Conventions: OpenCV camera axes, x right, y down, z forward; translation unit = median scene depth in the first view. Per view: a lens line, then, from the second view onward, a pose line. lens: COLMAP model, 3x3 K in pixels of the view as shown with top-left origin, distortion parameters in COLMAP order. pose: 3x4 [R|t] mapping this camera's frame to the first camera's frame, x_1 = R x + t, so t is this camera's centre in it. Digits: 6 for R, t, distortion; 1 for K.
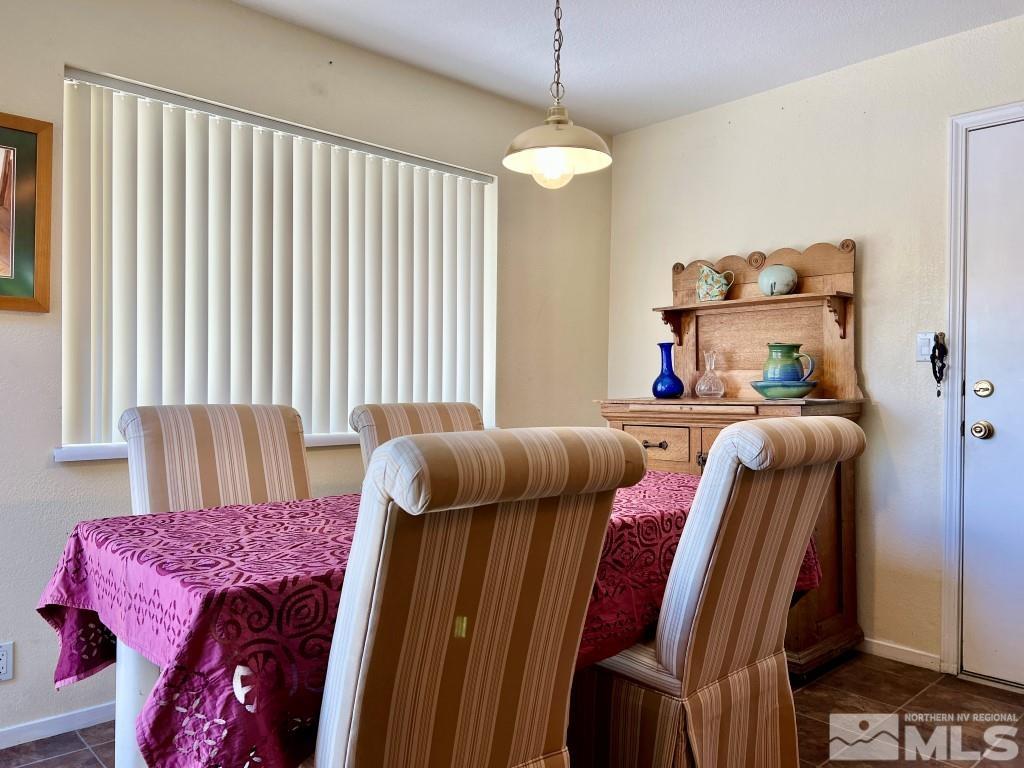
lens RADIAL K [[766.7, 0, 511.7], [0, 766.7, 386.2], [0, 0, 1]] dist [0.049444, -0.002225]
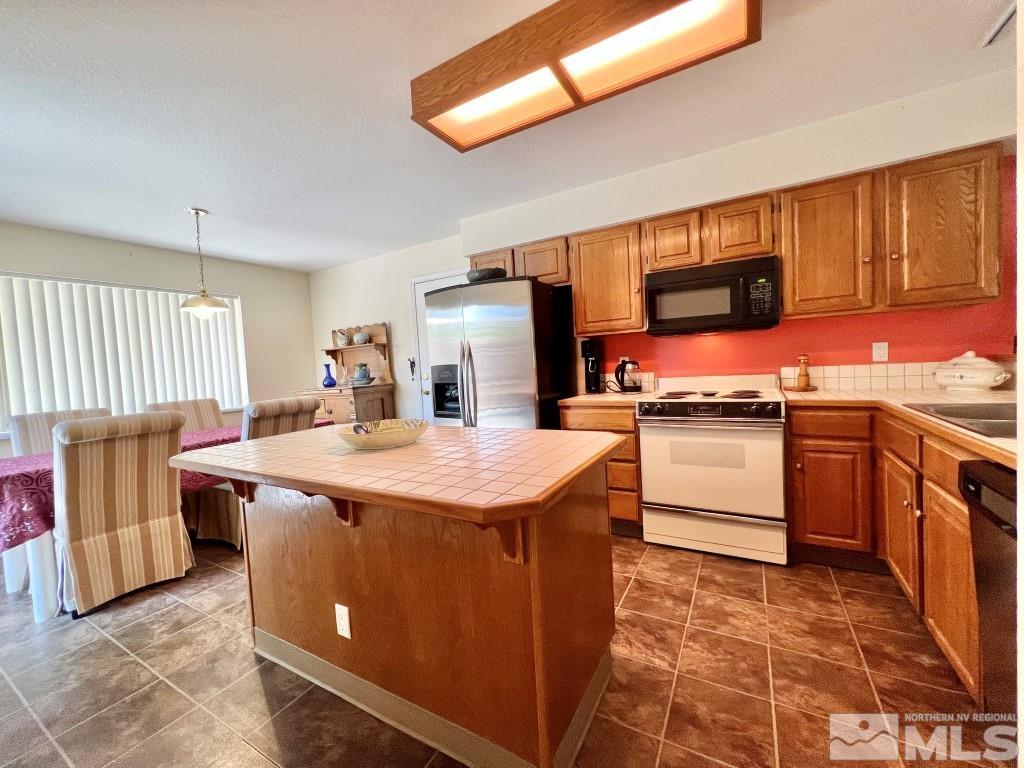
lens RADIAL K [[410.7, 0, 513.9], [0, 410.7, 384.6], [0, 0, 1]] dist [-0.001557, 0.000977]
pose [[0.954755, -0.079826, 0.286480, 0.427618], [0.067883, 0.996368, 0.051400, -0.020612], [-0.289543, -0.029627, 0.956707, -0.449377]]
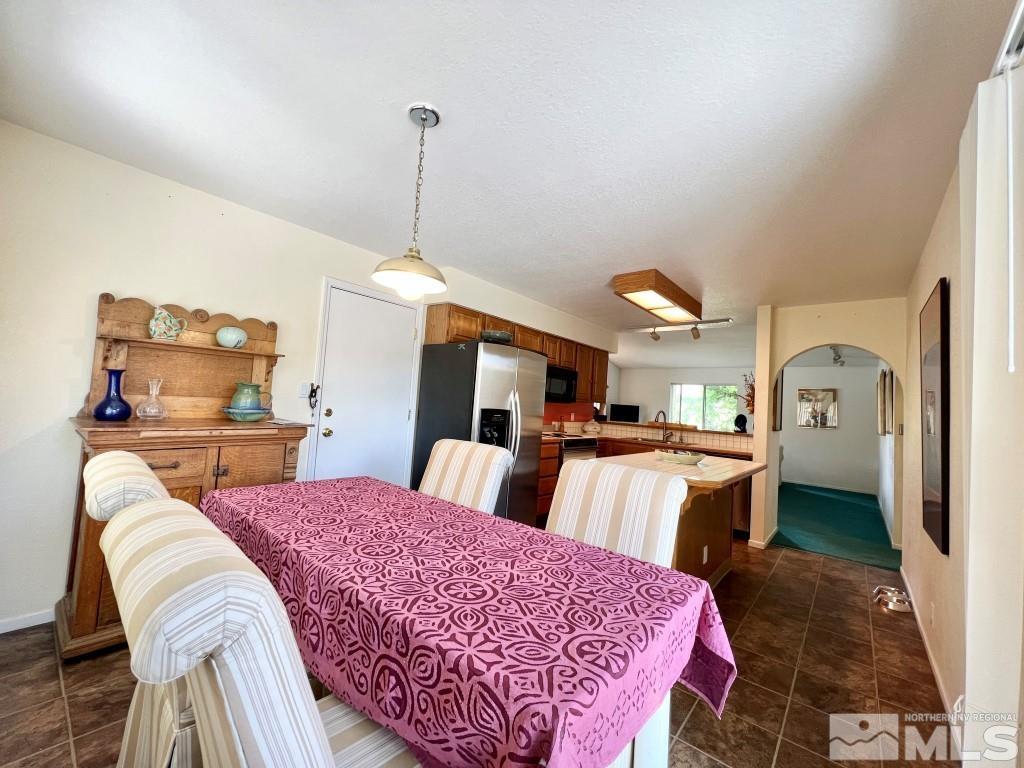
lens RADIAL K [[410.7, 0, 513.3], [0, 410.7, 381.7], [0, 0, 1]] dist [-0.001557, 0.000977]
pose [[-0.119053, 0.040005, 0.992082, -0.476705], [-0.058927, 0.997142, -0.047281, -0.049164], [-0.991138, -0.064089, -0.116355, 0.569527]]
